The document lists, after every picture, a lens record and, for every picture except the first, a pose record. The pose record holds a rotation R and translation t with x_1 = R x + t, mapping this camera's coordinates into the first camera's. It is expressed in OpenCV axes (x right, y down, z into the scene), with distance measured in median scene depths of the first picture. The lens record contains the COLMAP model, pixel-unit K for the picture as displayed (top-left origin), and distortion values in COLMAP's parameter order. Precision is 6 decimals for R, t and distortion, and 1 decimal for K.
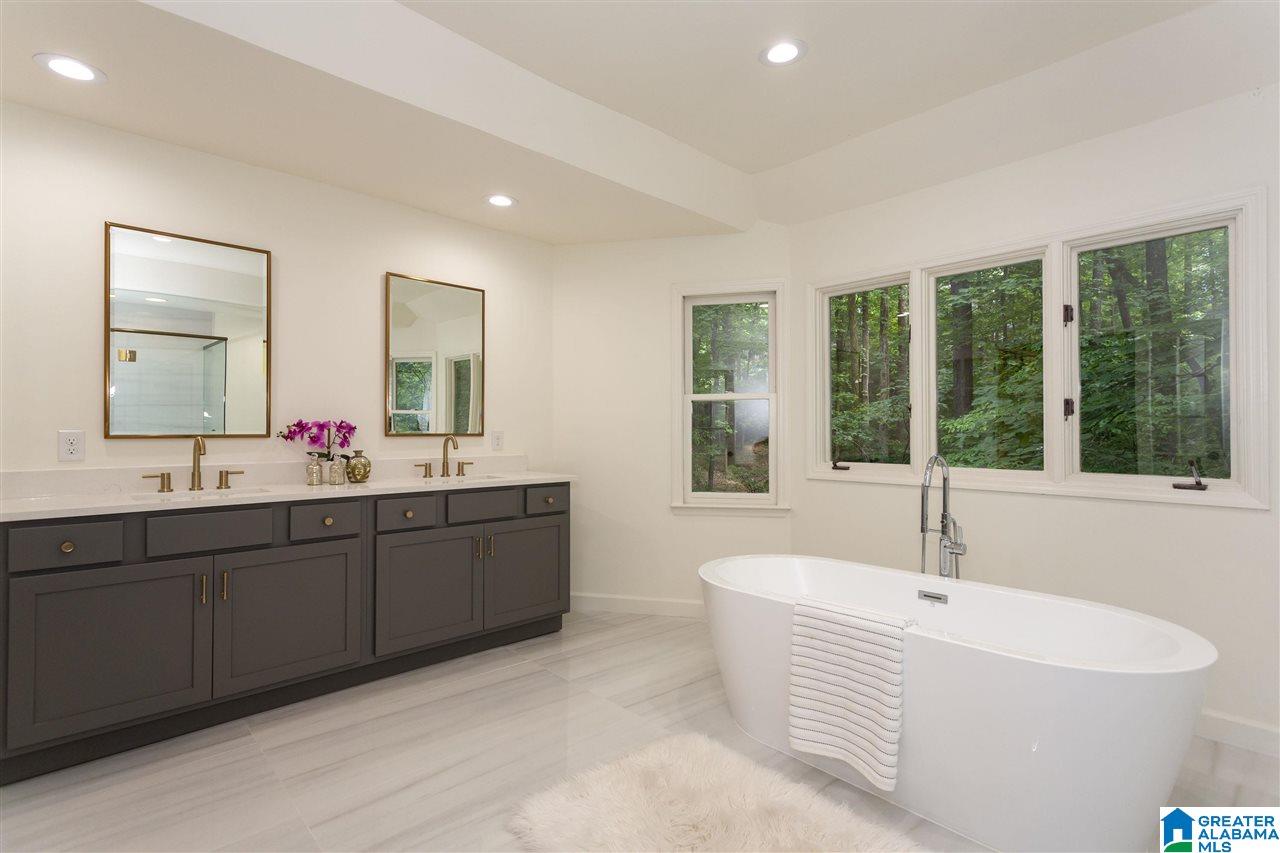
lens RADIAL K [[609.2, 0, 634.9], [0, 609.2, 420.4], [0, 0, 1]] dist [0.003417, 0.000493]
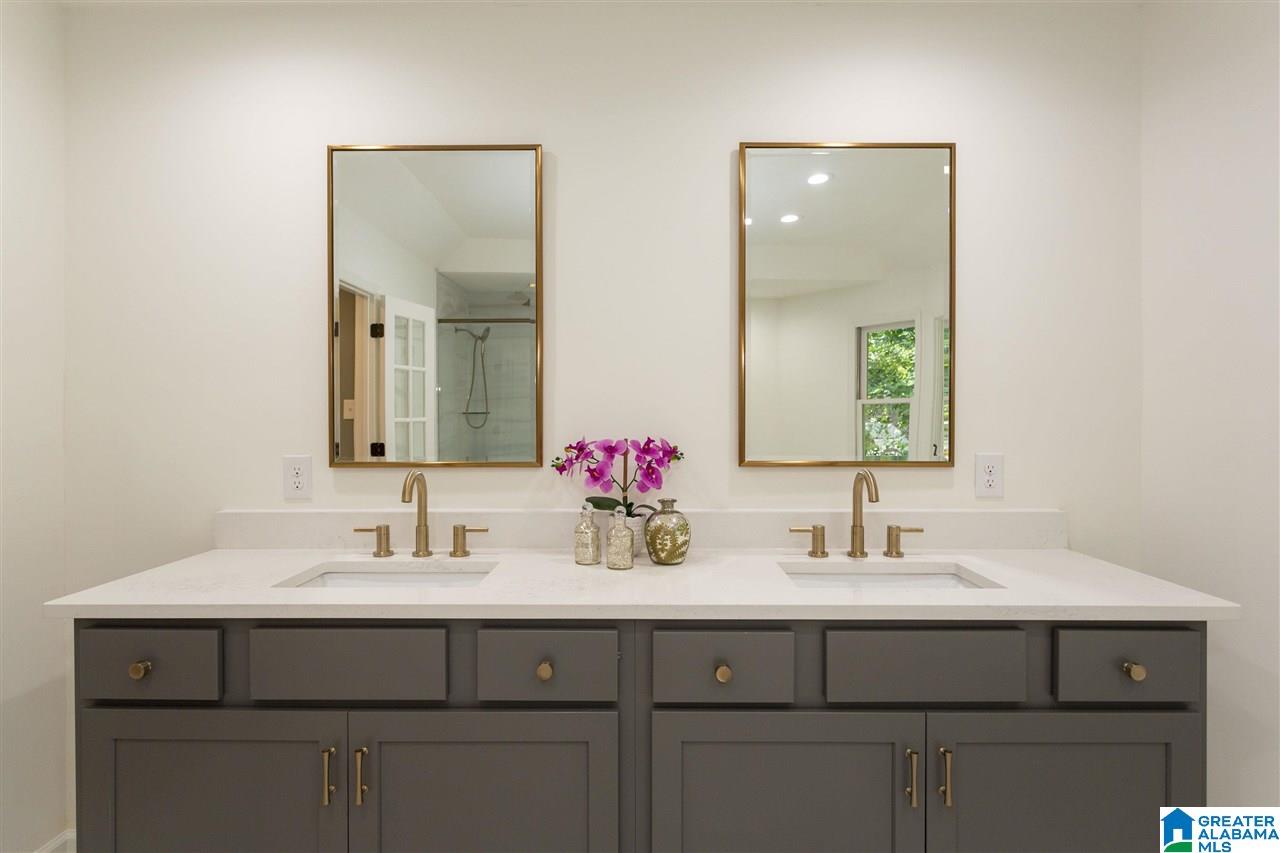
lens RADIAL K [[686.9, 0, 637.4], [0, 686.9, 419.3], [0, 0, 1]] dist [0.000416, 0.000197]
pose [[0.727958, -0.001613, -0.685620, -0.085099], [0.013790, 0.999829, 0.012289, -0.023472], [0.685483, -0.018400, 0.727856, 0.574245]]
